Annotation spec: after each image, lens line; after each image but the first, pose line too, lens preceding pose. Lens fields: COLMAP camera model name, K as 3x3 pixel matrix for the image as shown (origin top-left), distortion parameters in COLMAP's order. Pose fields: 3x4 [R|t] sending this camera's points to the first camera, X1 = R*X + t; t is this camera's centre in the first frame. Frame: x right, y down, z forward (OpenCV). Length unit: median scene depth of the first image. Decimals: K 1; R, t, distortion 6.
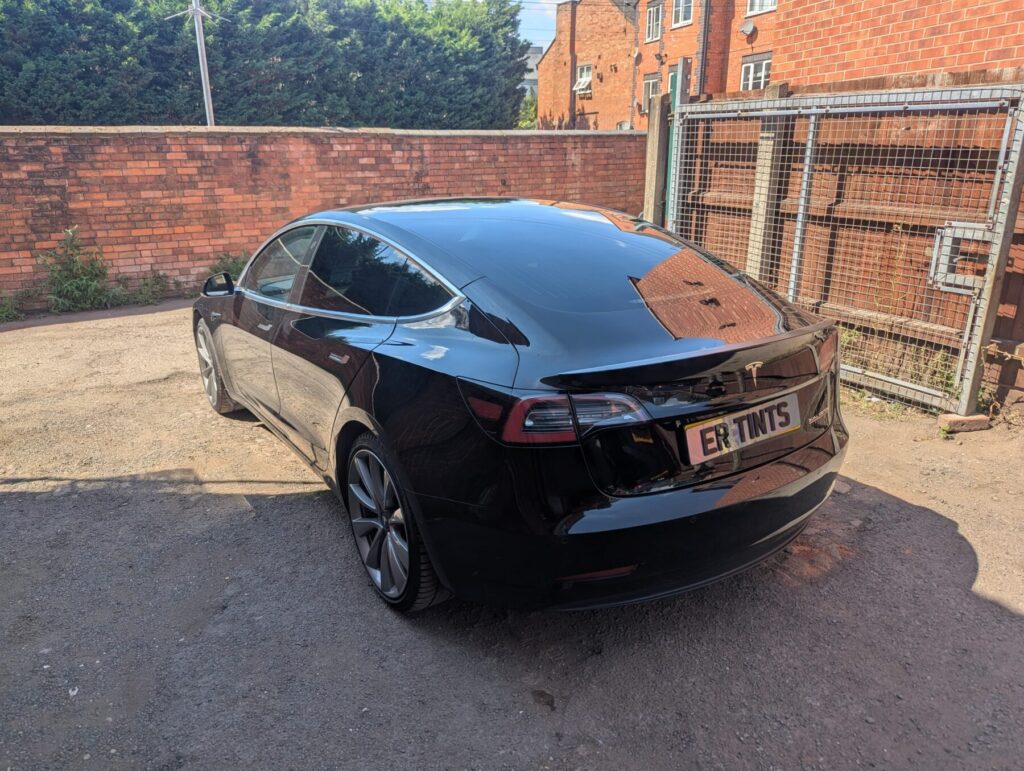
lens RADIAL K [[712.3, 0, 511.4], [0, 712.3, 382.9], [0, 0, 1]] dist [0.054339, -0.051666]
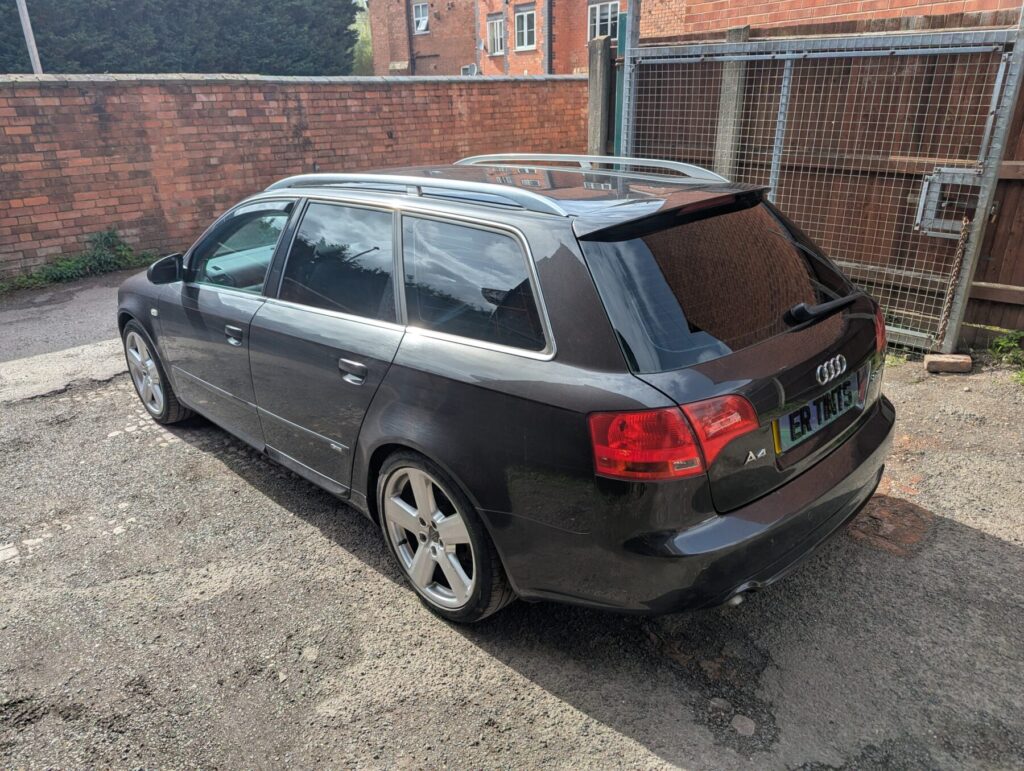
lens RADIAL K [[711.5, 0, 515.5], [0, 711.5, 396.9], [0, 0, 1]] dist [0.060553, -0.053710]
pose [[0.973233, -0.100468, 0.206698, -0.097512], [0.082947, 0.992319, 0.091775, -0.020360], [-0.214331, -0.072173, 0.974091, 0.048510]]
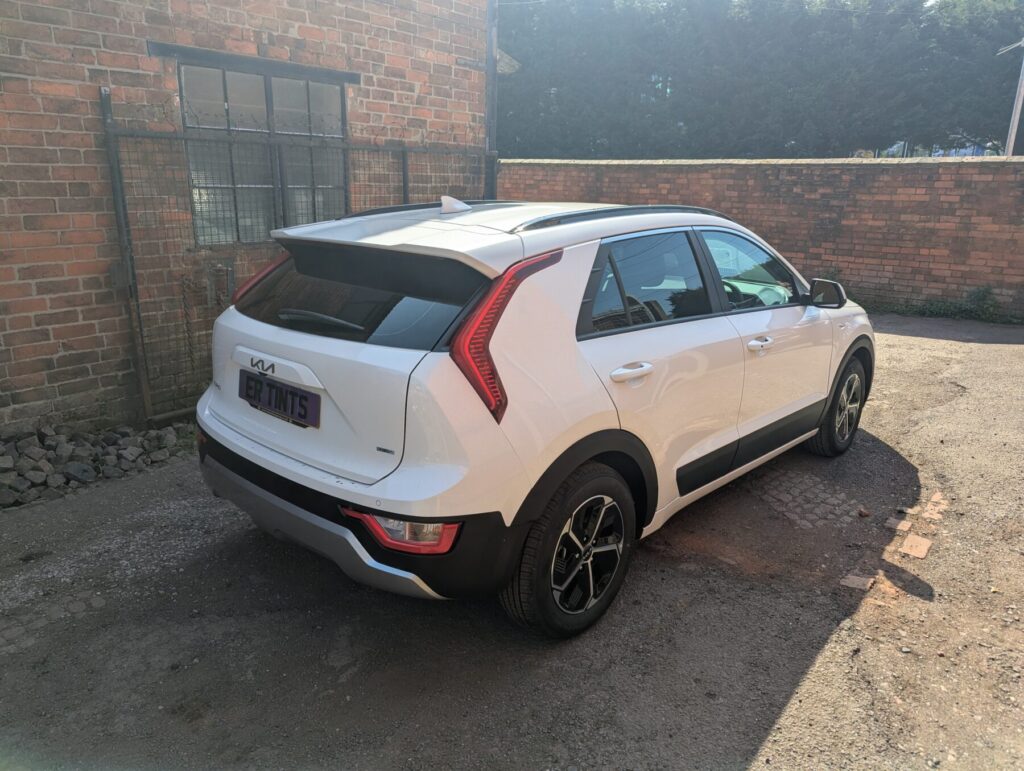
lens RADIAL K [[724.2, 0, 516.5], [0, 724.2, 384.5], [0, 0, 1]] dist [0.059862, -0.054536]
pose [[0.280344, 0.281897, -0.917574, 0.436430], [-0.308795, 0.931578, 0.191854, -0.050285], [0.908874, 0.229557, 0.348211, 0.108078]]
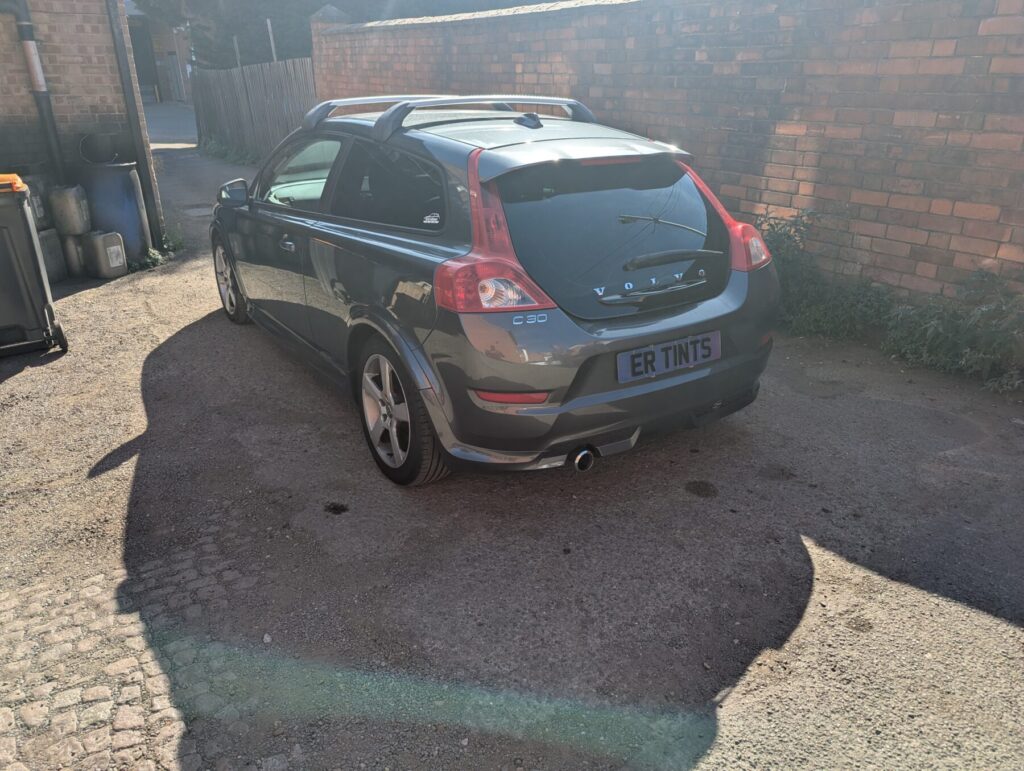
lens RADIAL K [[727.7, 0, 511.5], [0, 727.7, 376.8], [0, 0, 1]] dist [0.054377, -0.050919]
pose [[0.040711, 0.396039, -0.917331, -0.027175], [-0.307881, 0.878392, 0.365564, -0.207259], [0.950553, 0.267546, 0.157693, 0.718620]]
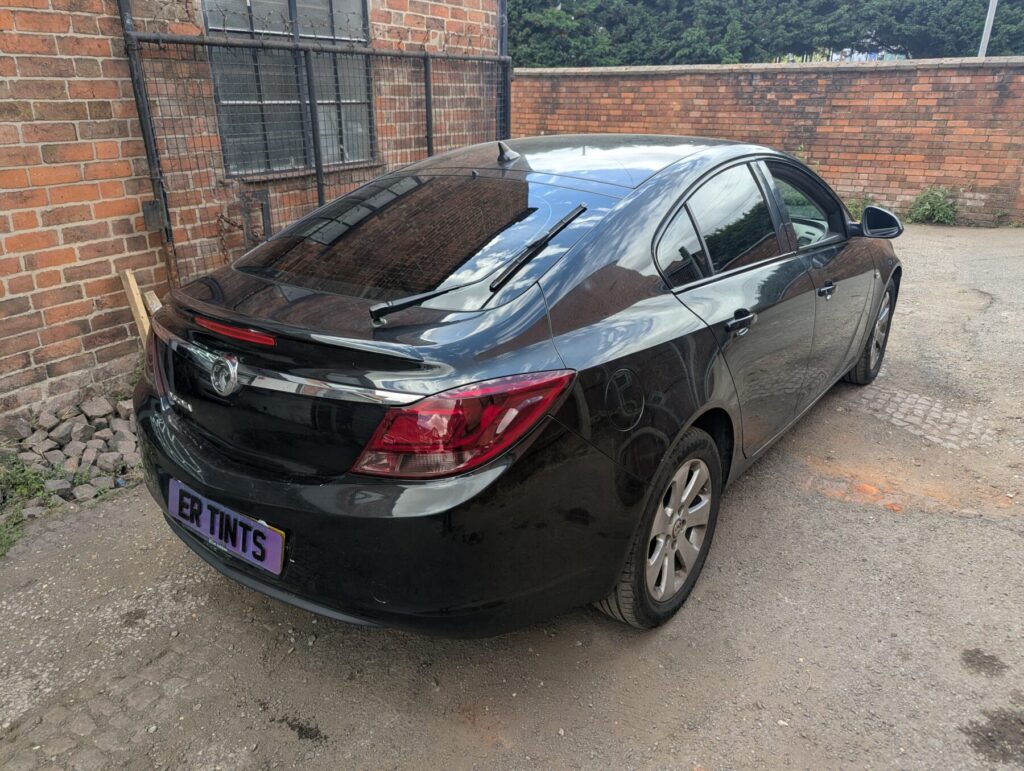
lens RADIAL K [[726.8, 0, 510.7], [0, 726.8, 389.6], [0, 0, 1]] dist [0.059183, -0.056637]
pose [[0.415709, 0.357494, -0.836292, 0.349364], [-0.279334, 0.925253, 0.256670, -0.011592], [0.865540, 0.126905, 0.484496, 0.001010]]
